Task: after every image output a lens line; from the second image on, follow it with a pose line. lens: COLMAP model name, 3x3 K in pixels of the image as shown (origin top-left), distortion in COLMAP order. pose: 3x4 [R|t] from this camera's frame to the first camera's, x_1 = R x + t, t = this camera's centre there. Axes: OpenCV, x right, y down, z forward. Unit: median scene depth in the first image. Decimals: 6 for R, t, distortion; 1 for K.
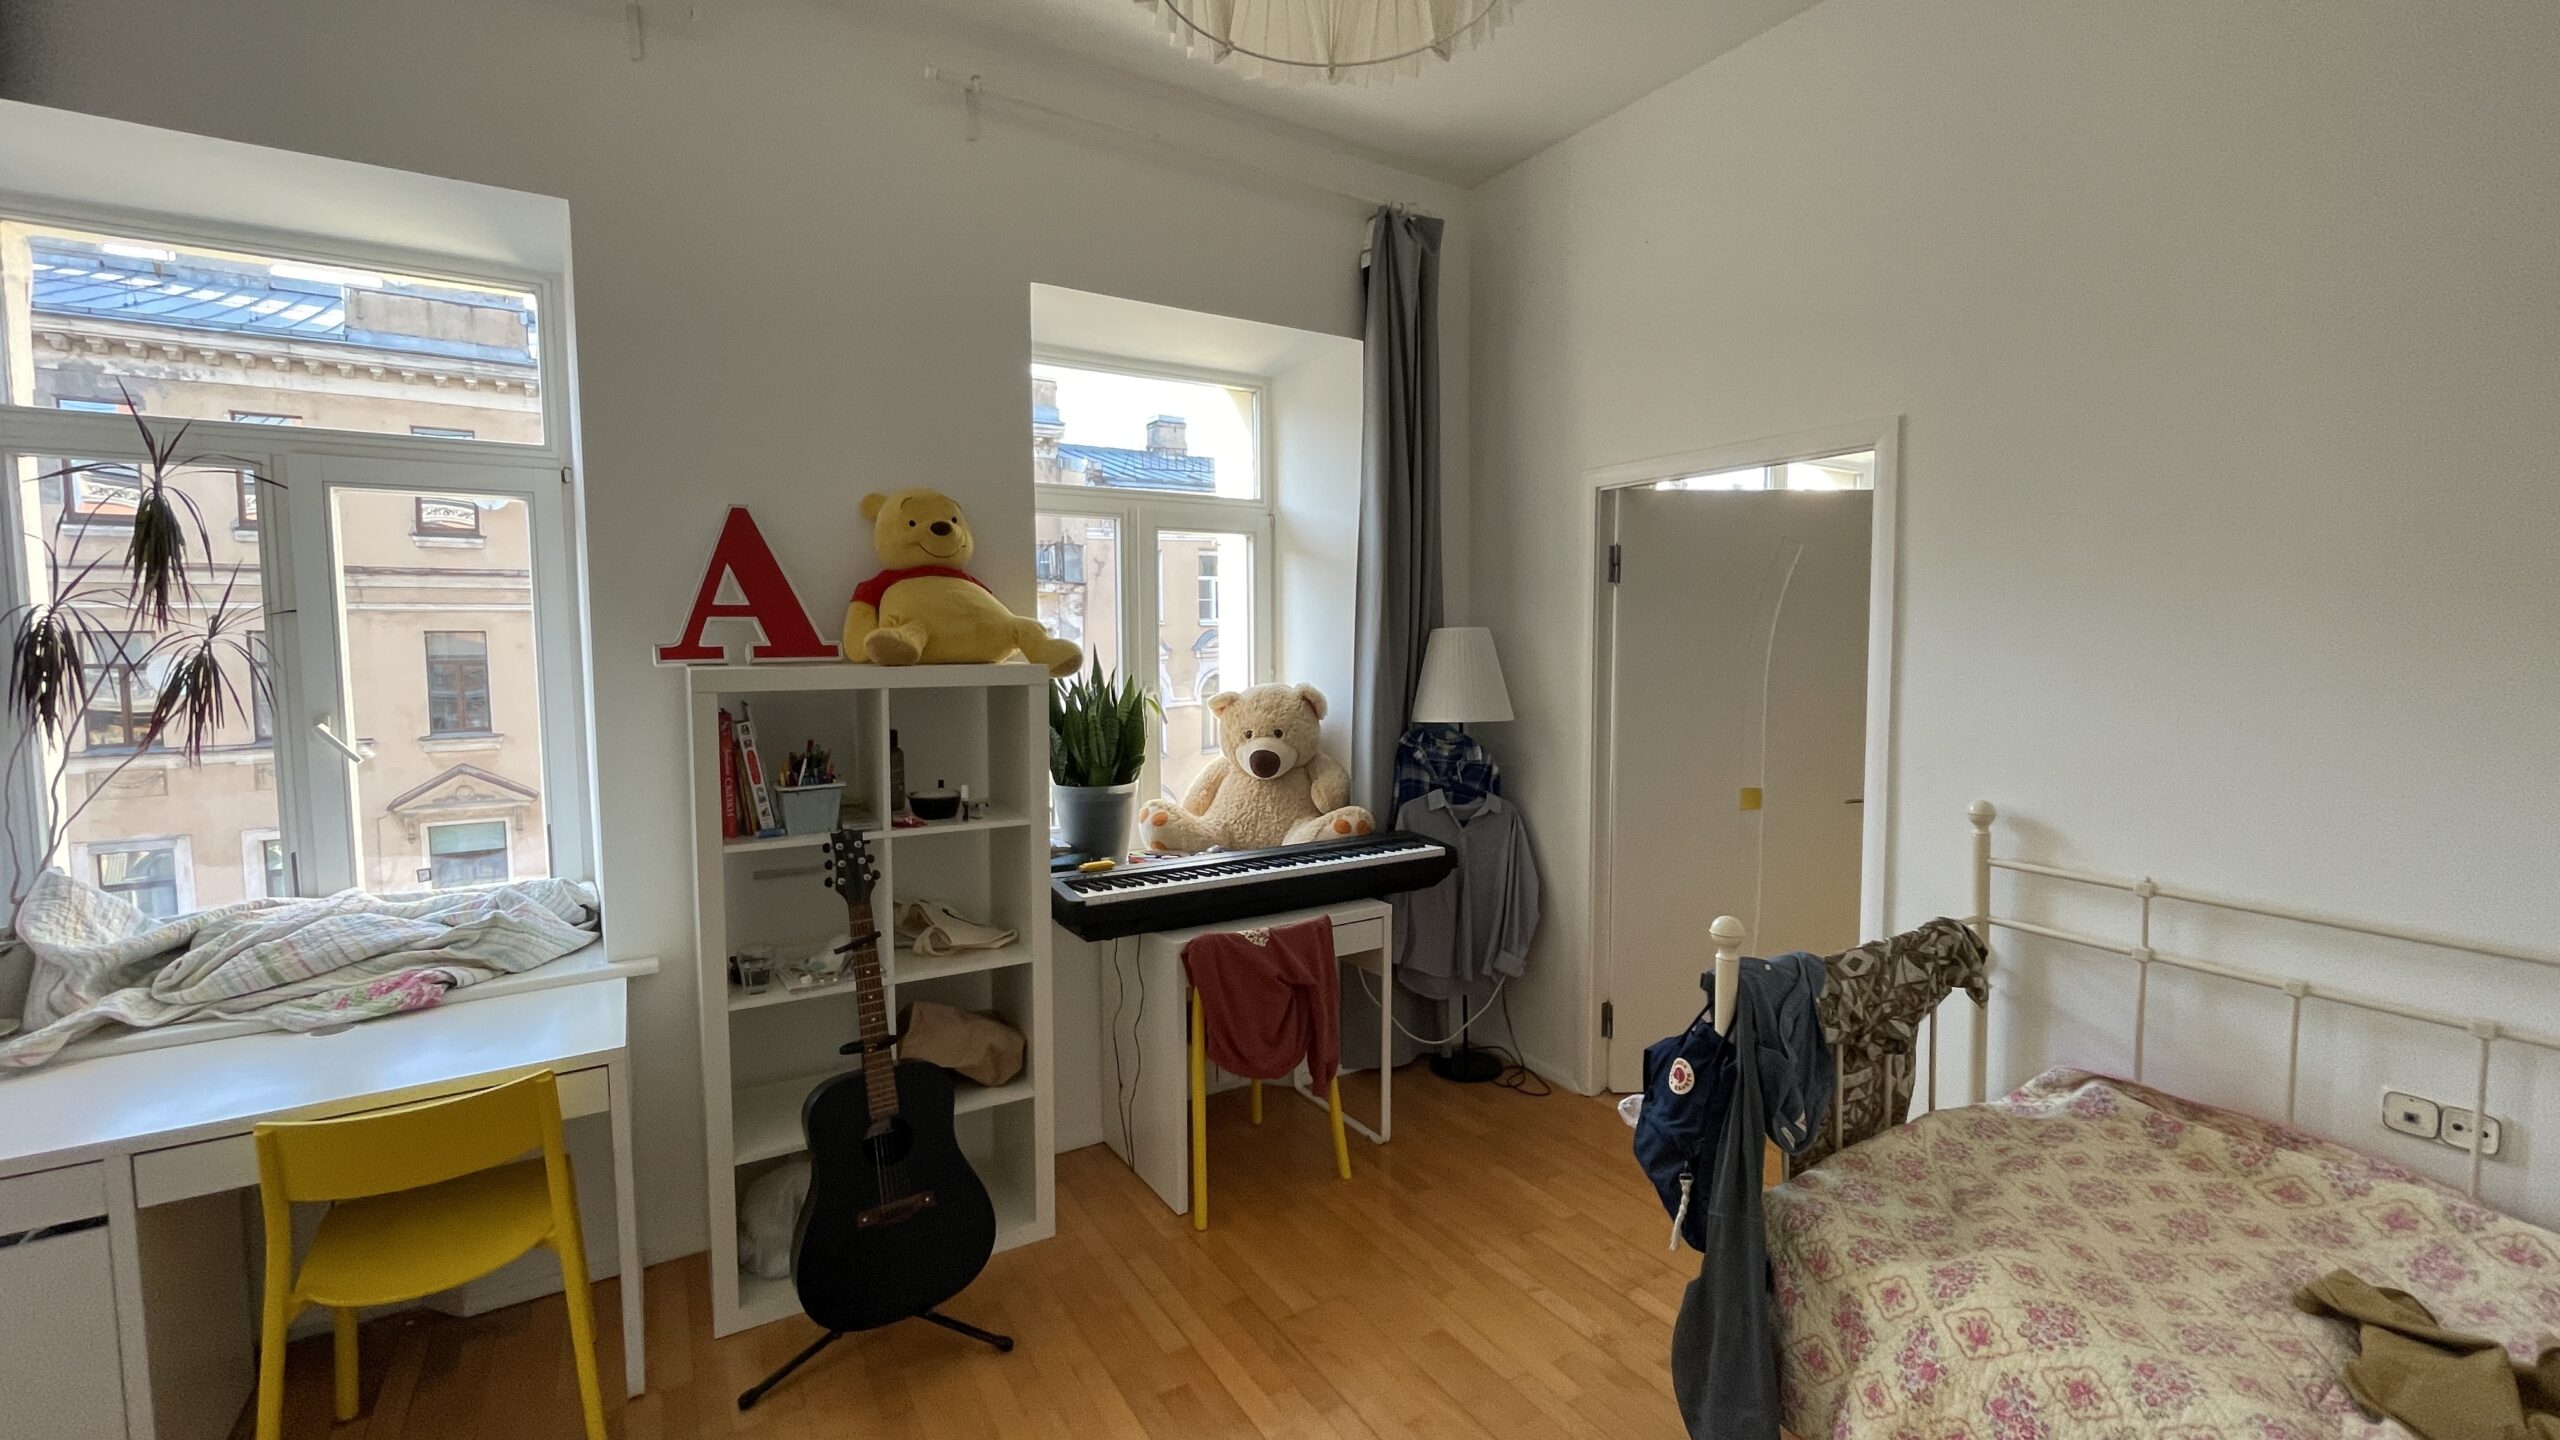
lens RADIAL K [[1042.9, 0, 1275.8], [0, 1042.9, 708.0], [0, 0, 1]] dist [-0.002139, -0.000034]
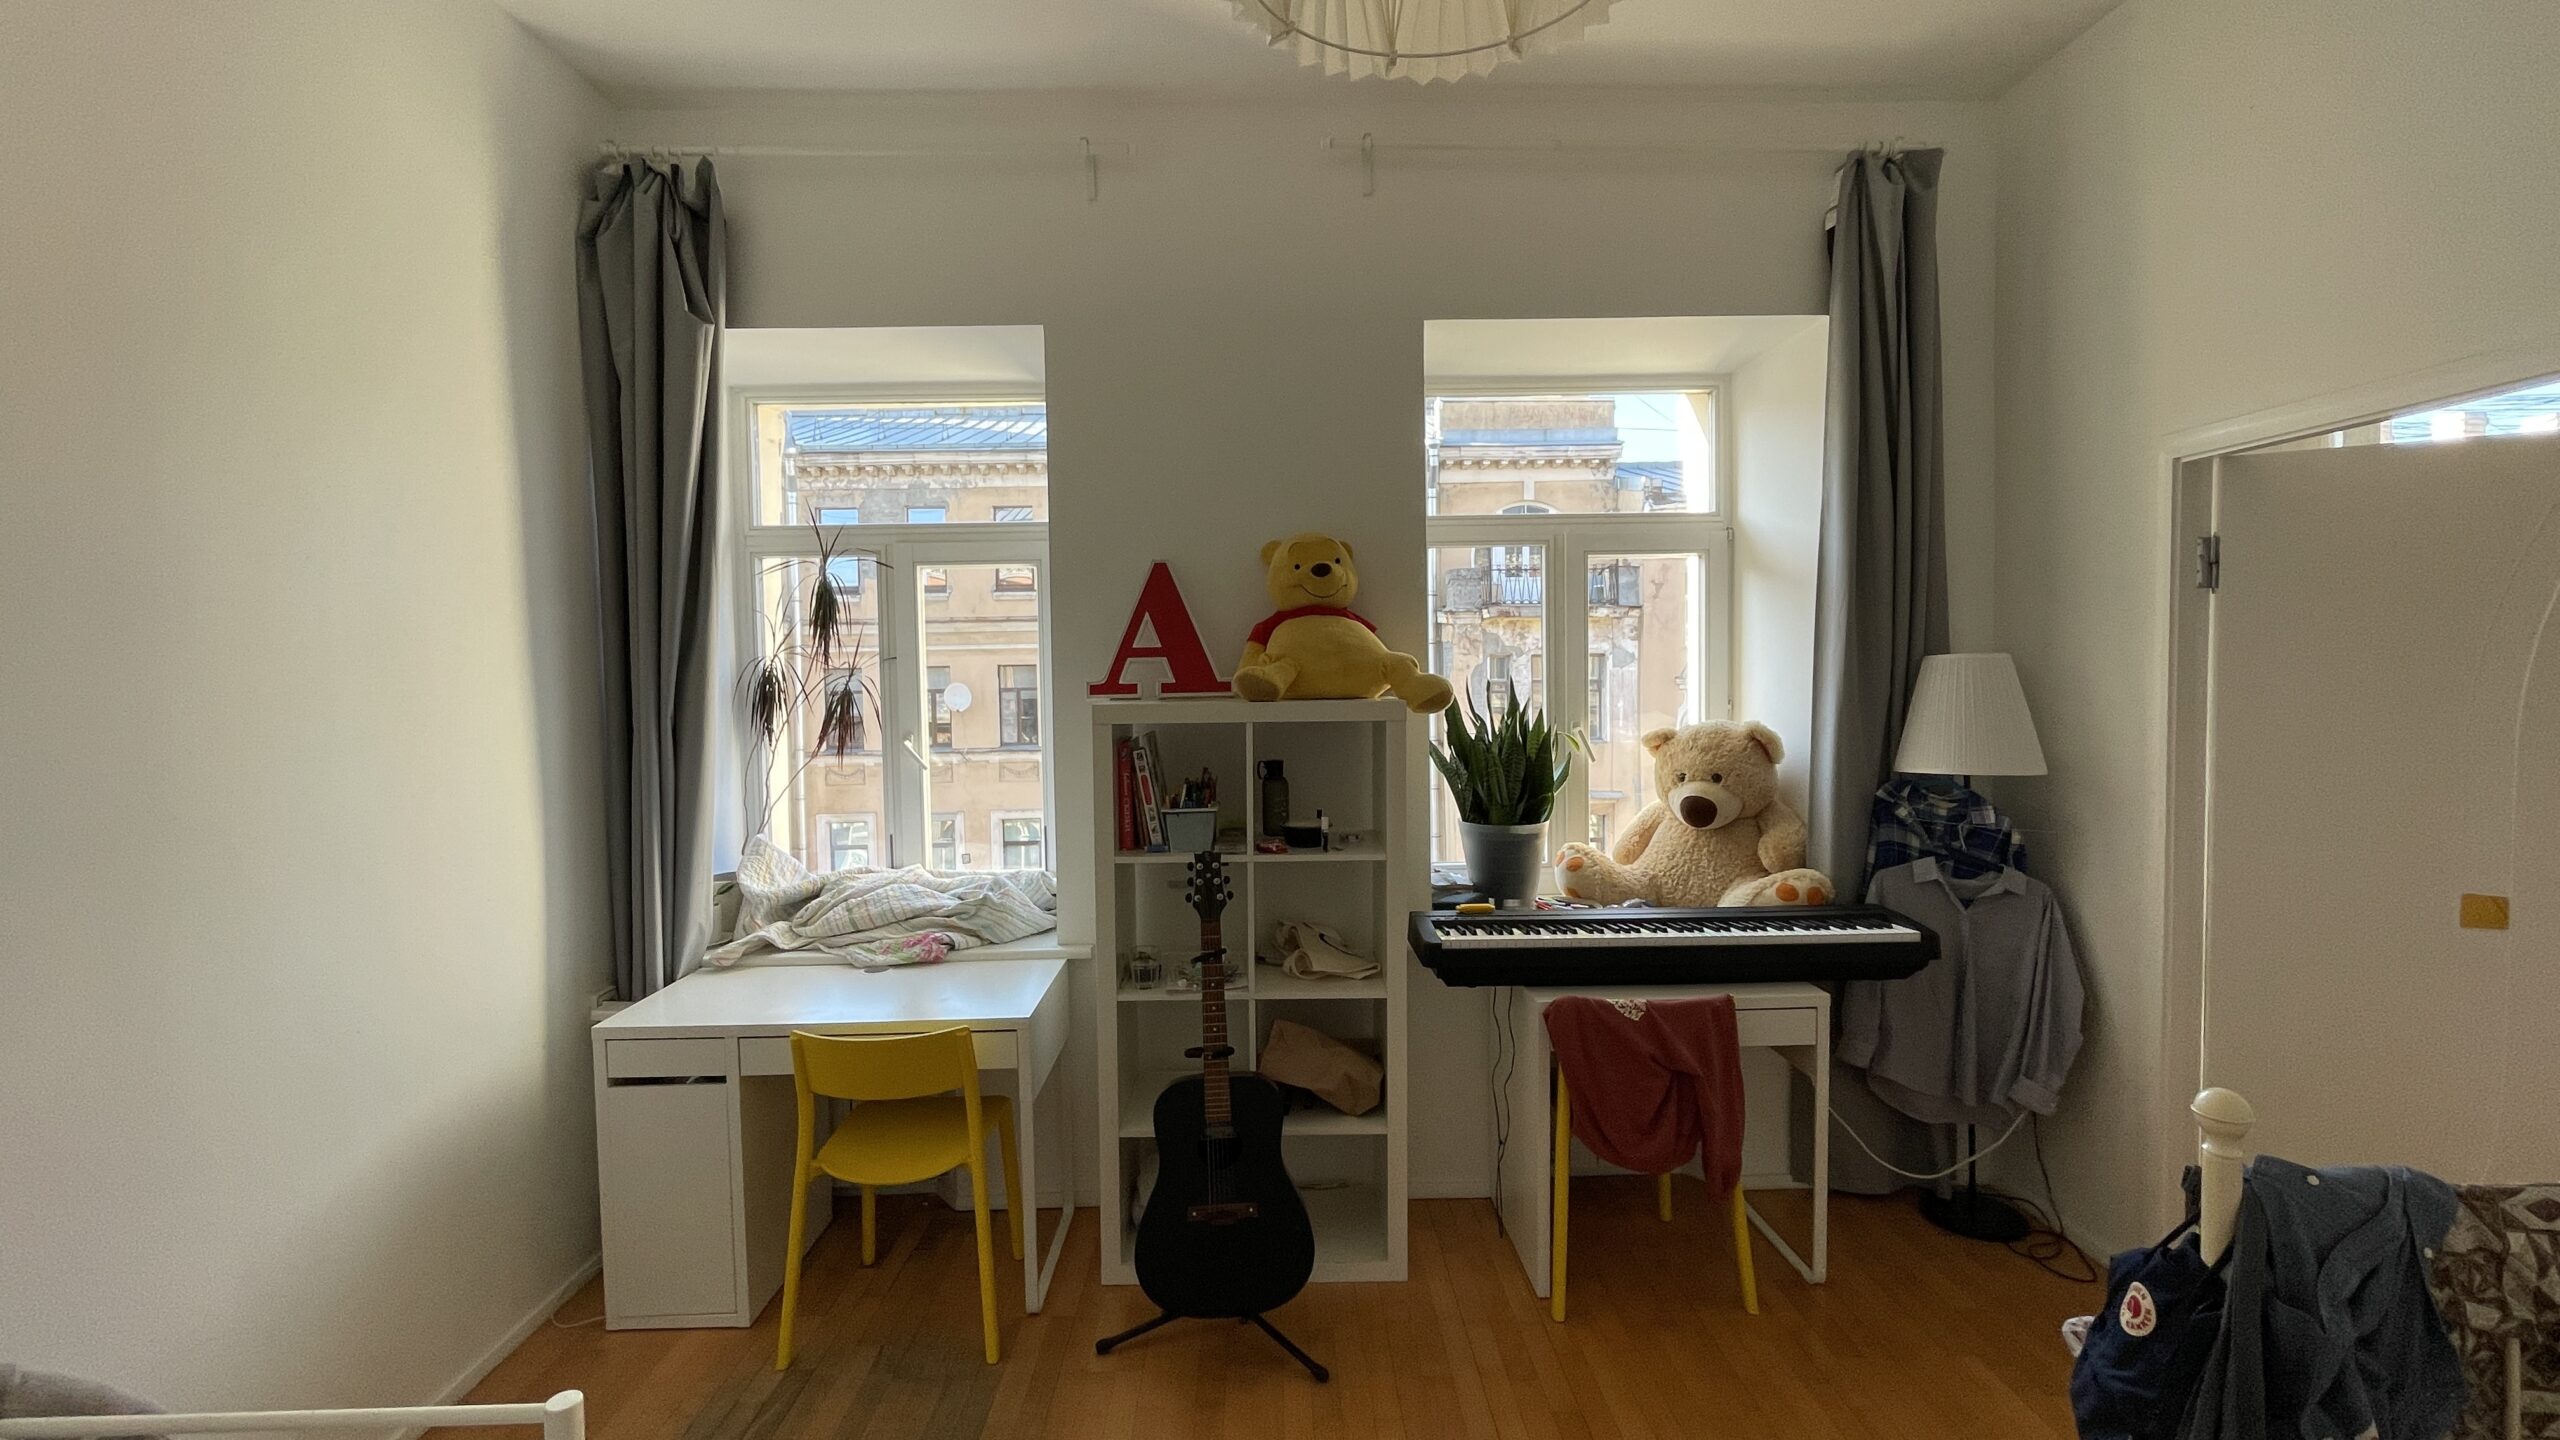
lens RADIAL K [[1041.5, 0, 1274.4], [0, 1041.5, 709.0], [0, 0, 1]] dist [-0.006103, 0.000377]
pose [[0.858419, 0.011420, -0.512822, 0.181062], [-0.023218, 0.999593, -0.016605, -0.014058], [0.512424, 0.026161, 0.858334, 0.081123]]
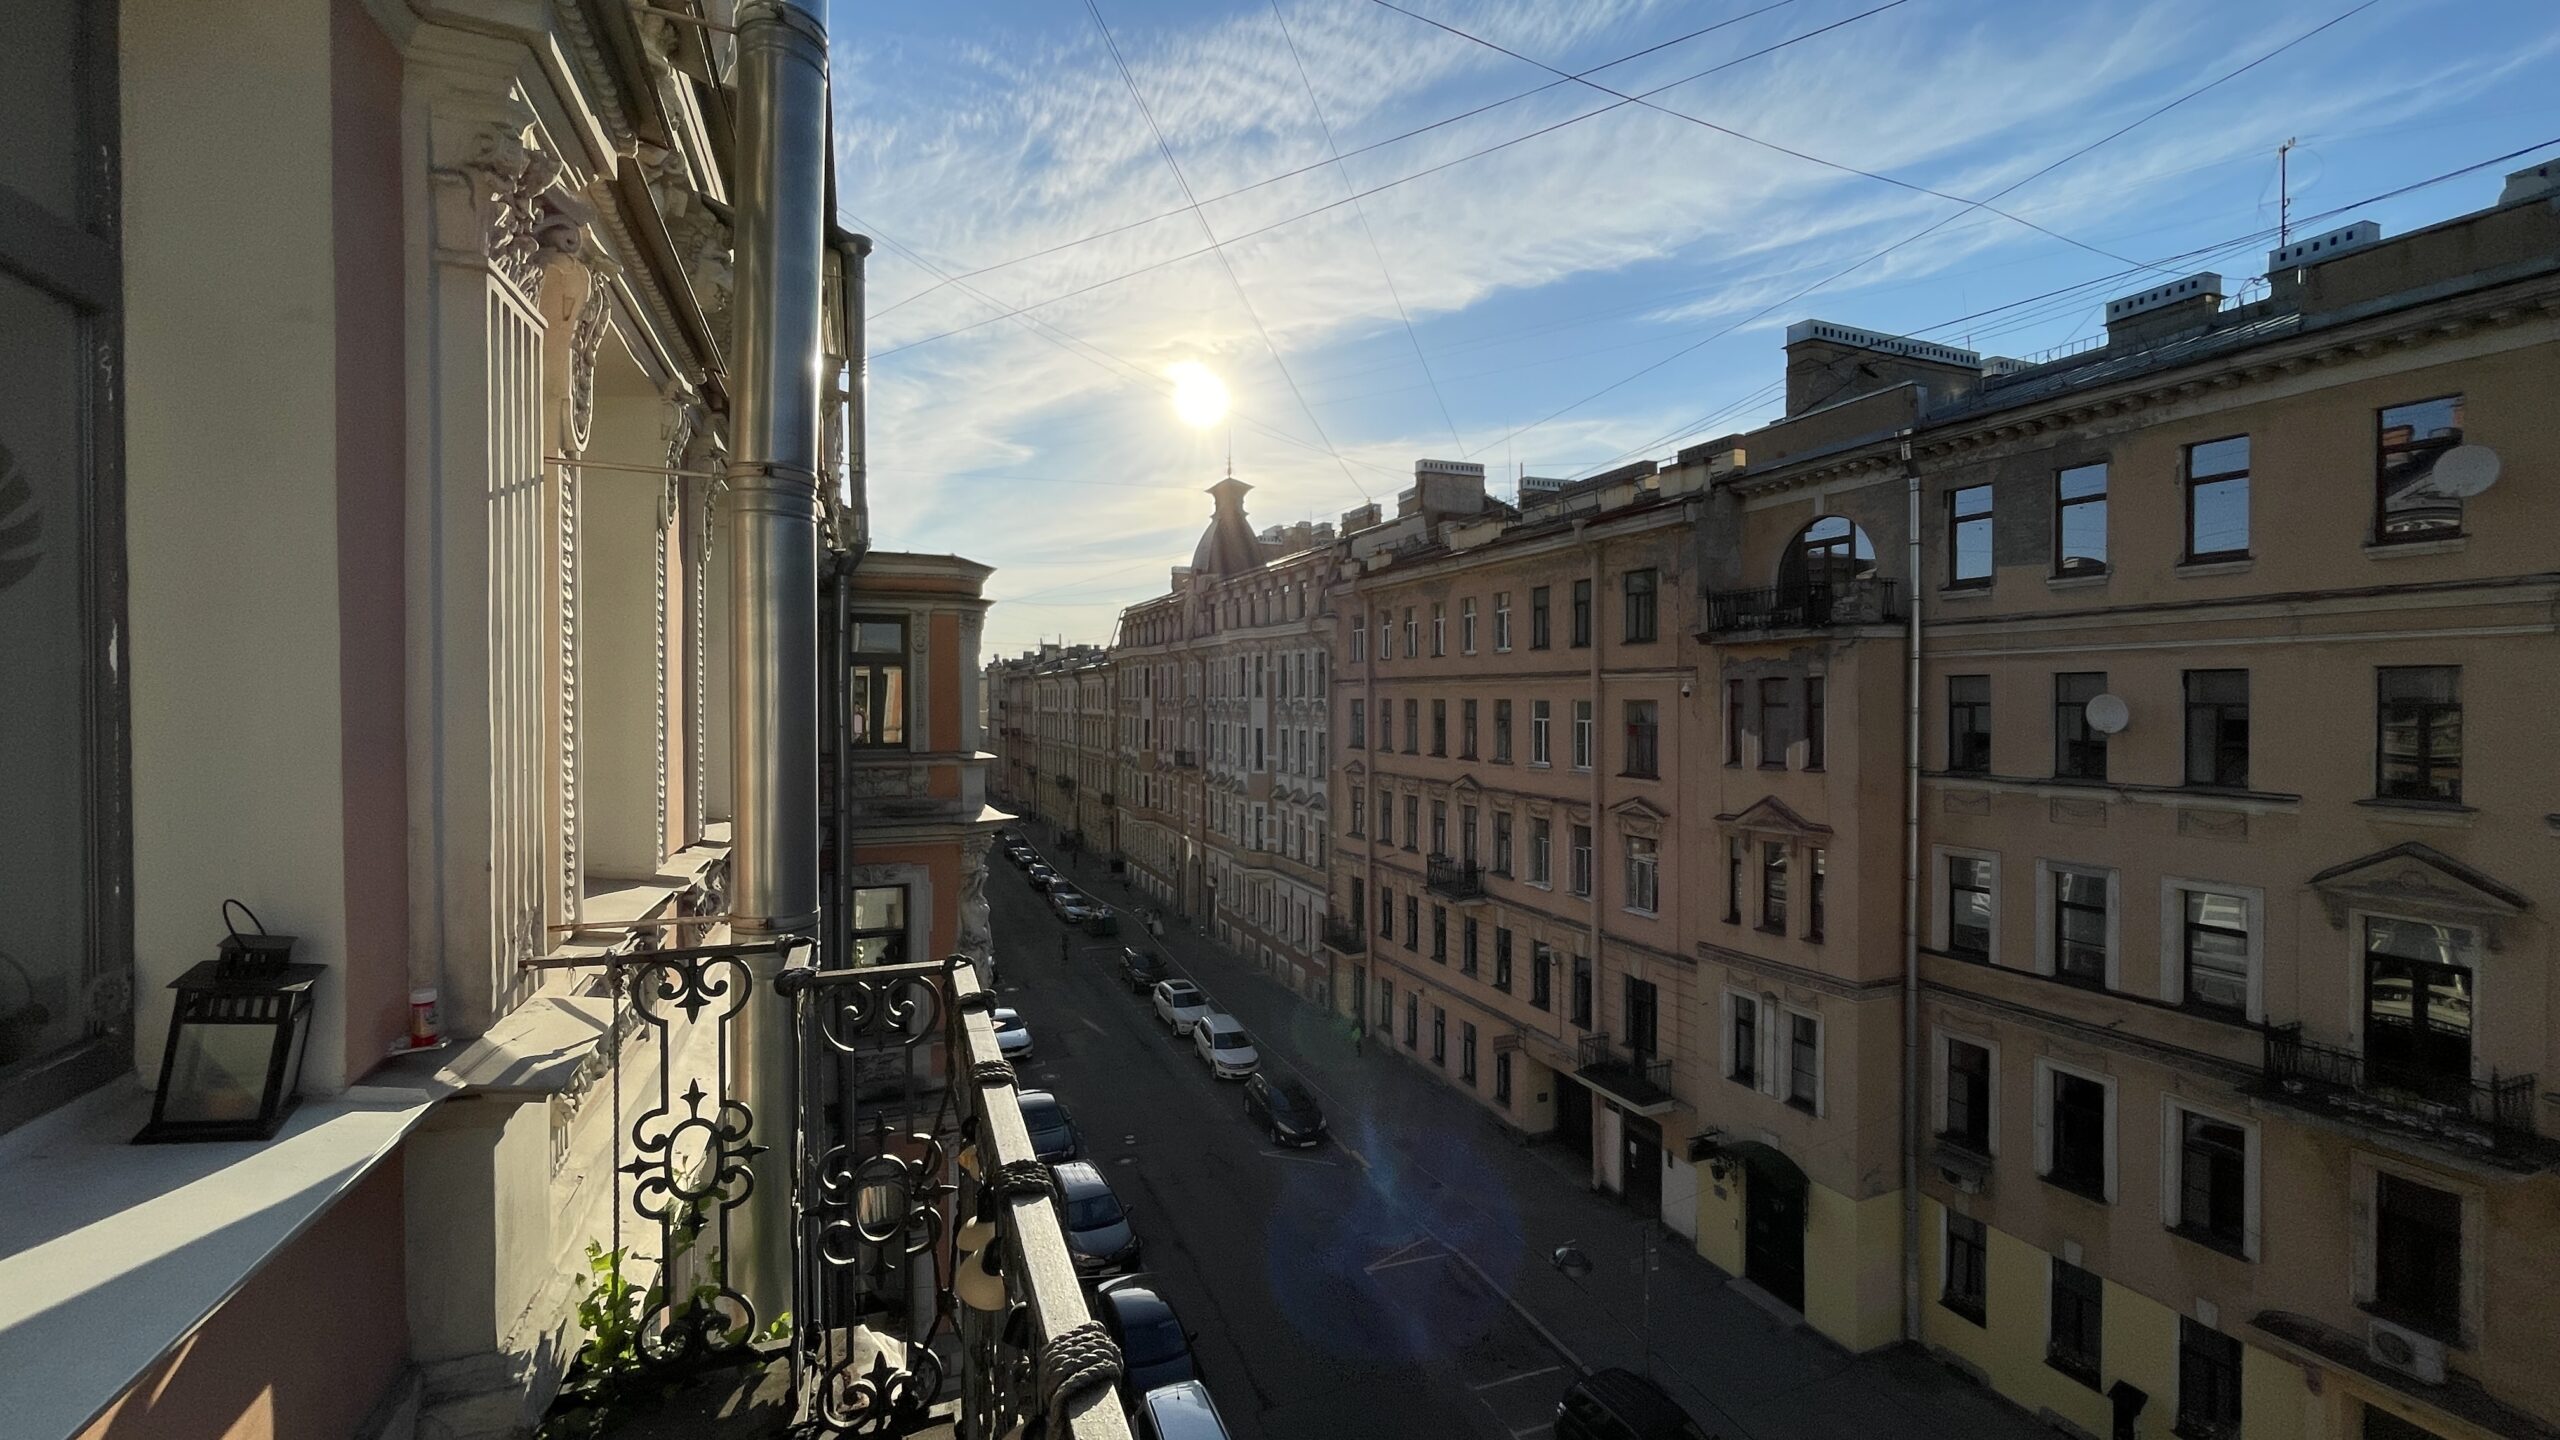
lens RADIAL K [[1042.9, 0, 1275.8], [0, 1042.9, 708.0], [0, 0, 1]] dist [-0.002139, -0.000034]
pose [[-0.184188, 0.013929, -0.982792, 0.771133], [-0.062890, 0.997684, 0.025926, -0.075085], [0.980877, 0.066583, -0.182885, 2.361569]]
